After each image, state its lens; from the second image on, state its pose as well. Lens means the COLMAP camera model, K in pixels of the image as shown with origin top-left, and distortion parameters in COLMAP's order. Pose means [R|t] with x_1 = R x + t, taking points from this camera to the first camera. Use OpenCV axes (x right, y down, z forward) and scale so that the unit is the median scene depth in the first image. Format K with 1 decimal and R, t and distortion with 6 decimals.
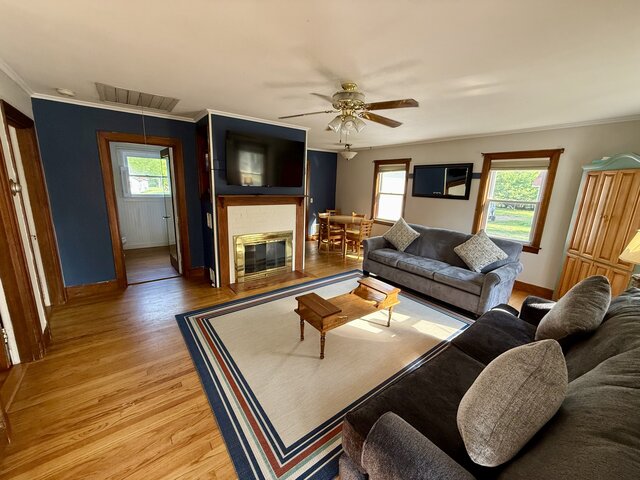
lens RADIAL K [[256.5, 0, 318.6], [0, 256.5, 239.0], [0, 0, 1]] dist [-0.000543, -0.000126]
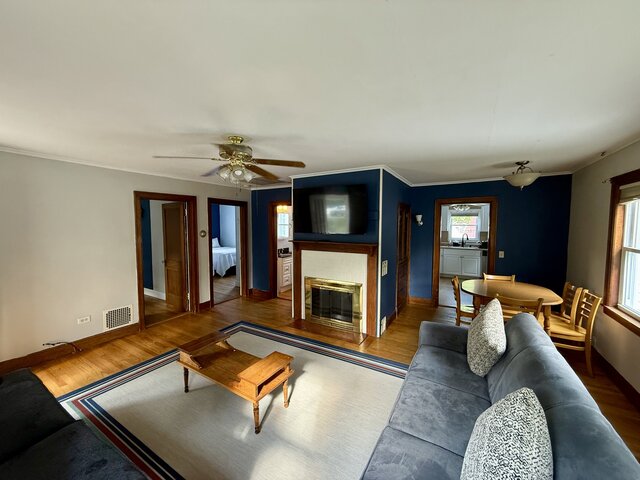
lens RADIAL K [[256.5, 0, 318.6], [0, 256.5, 239.0], [0, 0, 1]] dist [-0.000543, -0.000126]
pose [[0.374989, 0.021764, -0.926774, 0.643875], [-0.187221, 0.980902, -0.052717, -0.108698], [0.907927, 0.193280, 0.371902, 0.529701]]
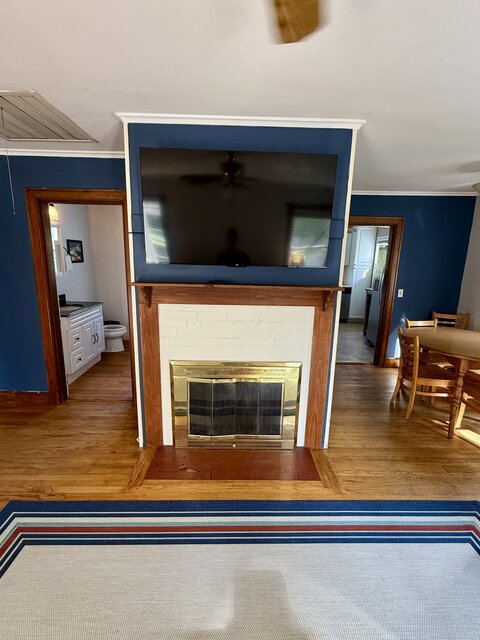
lens RADIAL K [[298.3, 0, 240.0], [0, 298.3, 320.0], [0, 0, 1]] dist [-0.002510, -0.000328]
pose [[0.805930, 0.104414, -0.582731, 0.109937], [-0.120137, 0.992688, 0.011719, -0.102757], [0.579693, 0.060563, 0.812581, 0.514773]]
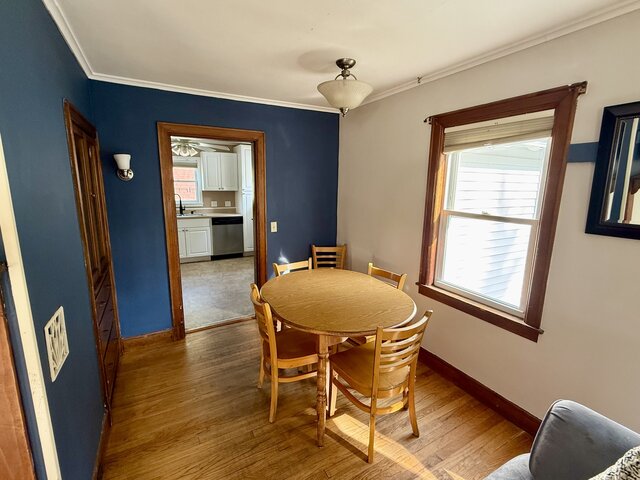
lens RADIAL K [[298.3, 0, 320.0], [0, 298.3, 240.0], [0, 0, 1]] dist [-0.002510, -0.000328]
pose [[0.990991, 0.006246, -0.133784, 0.180609], [-0.010020, 0.999570, -0.027548, -0.187004], [0.133555, 0.028640, 0.990628, 0.849144]]
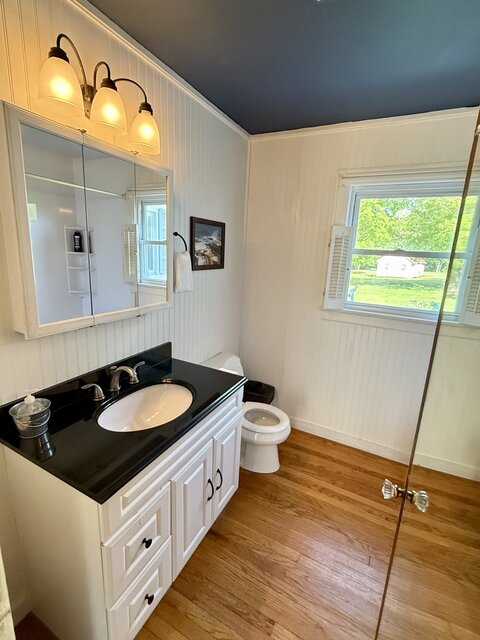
lens RADIAL K [[298.3, 0, 240.0], [0, 298.3, 320.0], [0, 0, 1]] dist [-0.002510, -0.000328]
pose [[0.429401, 0.192352, -0.882392, -0.529191], [-0.224607, 0.969101, 0.101953, -0.204716], [0.874738, 0.154413, 0.459337, 0.861972]]
